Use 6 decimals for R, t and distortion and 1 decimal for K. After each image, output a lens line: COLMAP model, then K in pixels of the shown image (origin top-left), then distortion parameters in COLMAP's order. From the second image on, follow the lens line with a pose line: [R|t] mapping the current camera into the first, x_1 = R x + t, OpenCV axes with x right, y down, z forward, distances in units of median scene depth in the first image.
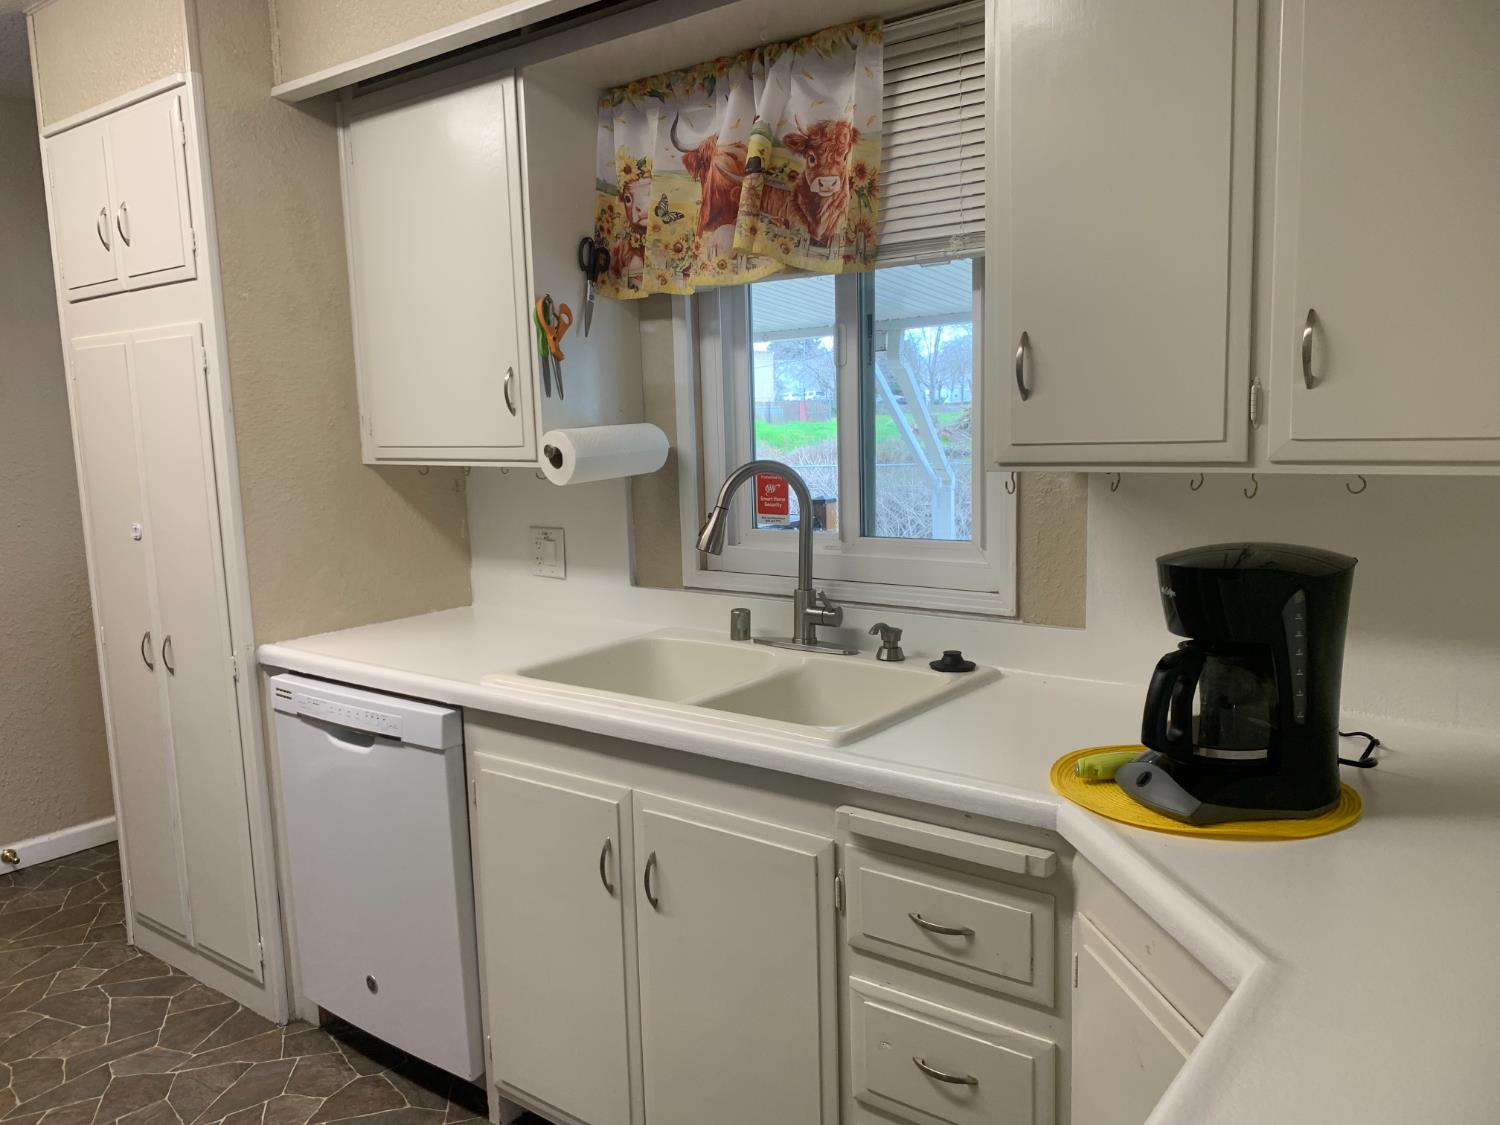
lens RADIAL K [[1149.1, 0, 742.3], [0, 1149.1, 569.2], [0, 0, 1]] dist [0.032694, -0.030289]
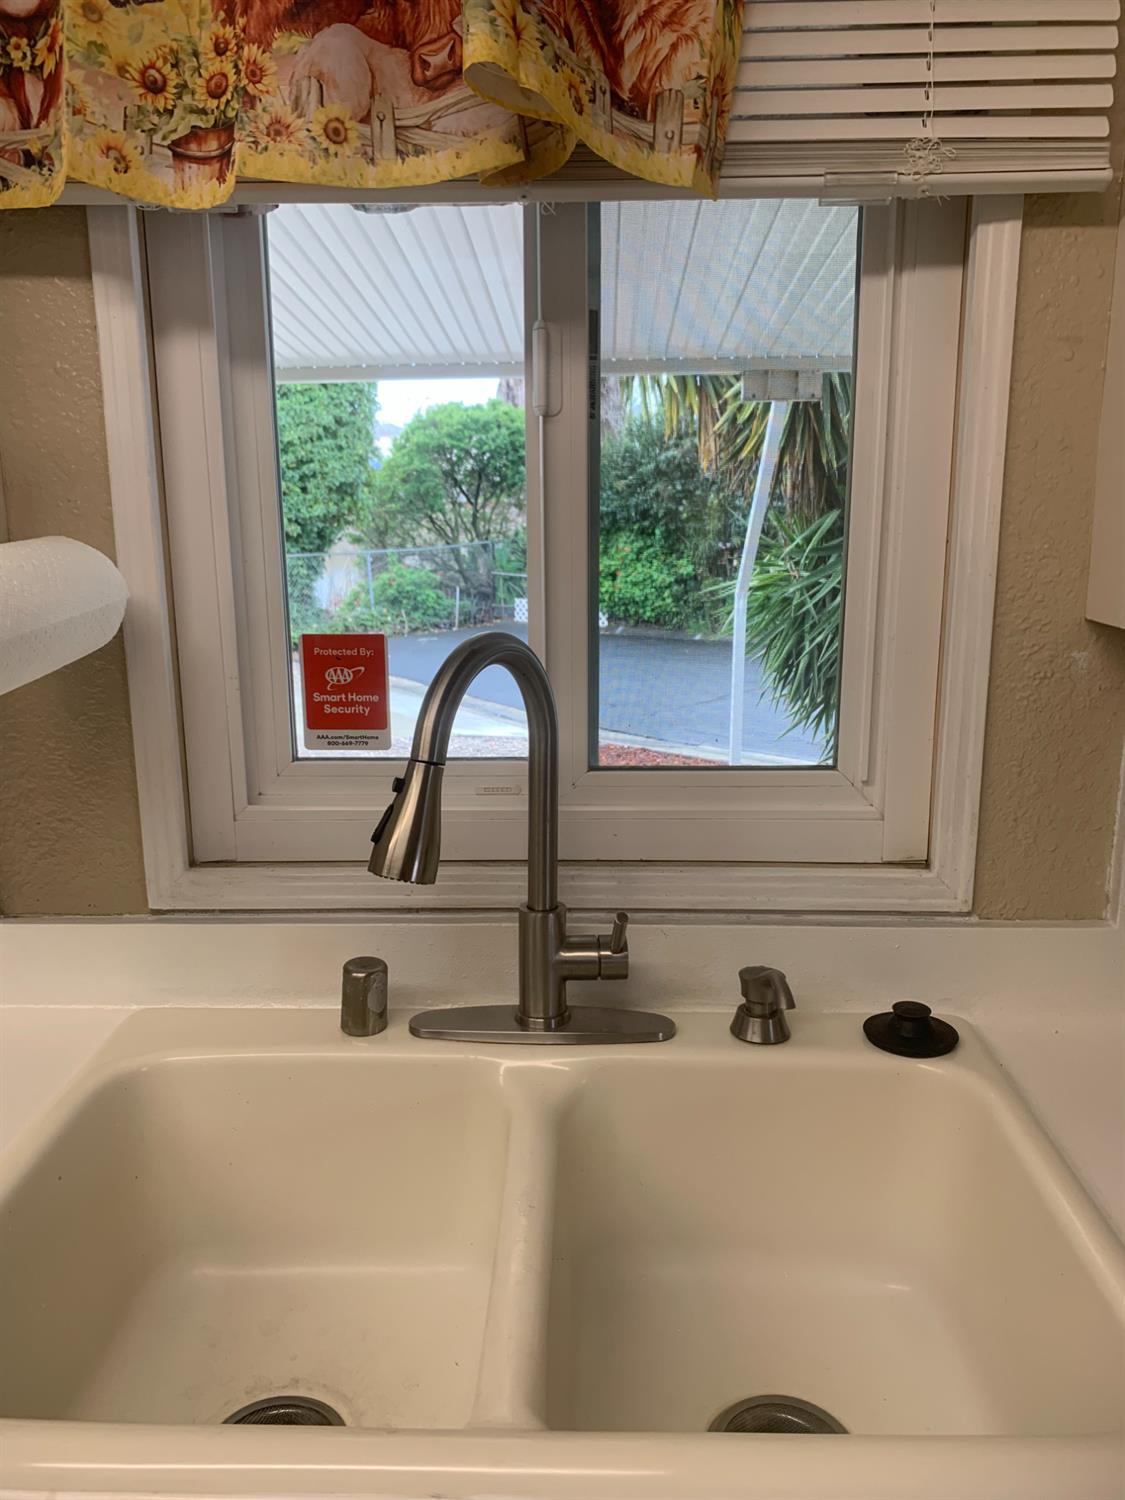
lens RADIAL K [[1150.6, 0, 560.8], [0, 1150.6, 715.6], [0, 0, 1]] dist [0.034969, -0.049125]
pose [[0.805440, -0.096206, 0.584818, -0.200932], [0.064384, 0.995101, 0.075027, -0.093535], [-0.589170, -0.022777, 0.807688, 0.634061]]
